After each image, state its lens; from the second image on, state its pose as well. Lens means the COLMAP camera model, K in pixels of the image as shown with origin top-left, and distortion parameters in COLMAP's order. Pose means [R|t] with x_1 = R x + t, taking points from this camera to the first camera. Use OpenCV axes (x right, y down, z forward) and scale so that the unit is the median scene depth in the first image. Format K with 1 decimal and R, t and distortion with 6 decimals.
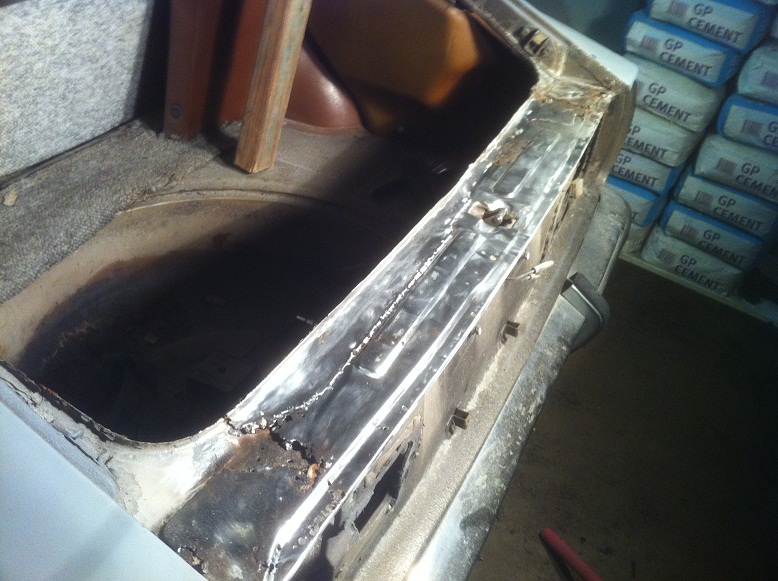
lens RADIAL K [[729.2, 0, 404.8], [0, 729.2, 291.6], [0, 0, 1]] dist [0.064034, -0.229387]
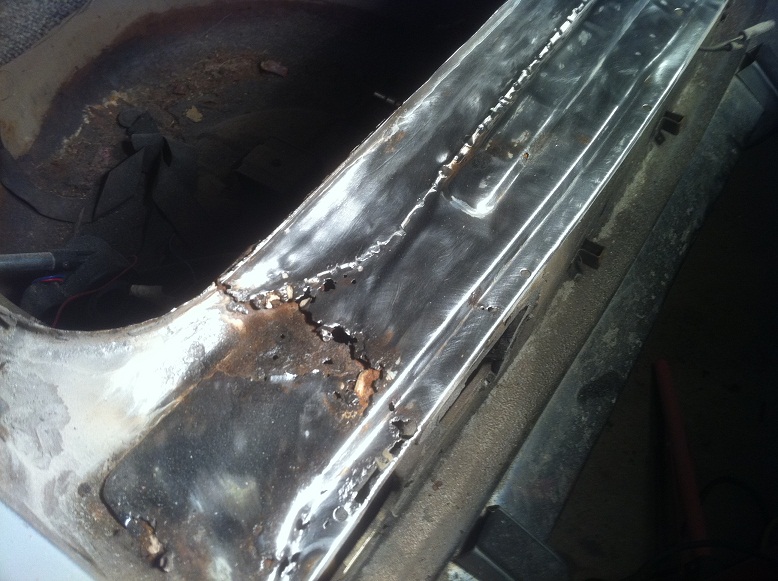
lens RADIAL K [[729.2, 0, 404.8], [0, 729.2, 291.6], [0, 0, 1]] dist [0.064034, -0.229387]
pose [[0.991410, 0.062882, -0.114683, -0.027061], [-0.025395, 0.952702, 0.302844, -0.002222], [0.128302, -0.297330, 0.946115, 0.407504]]
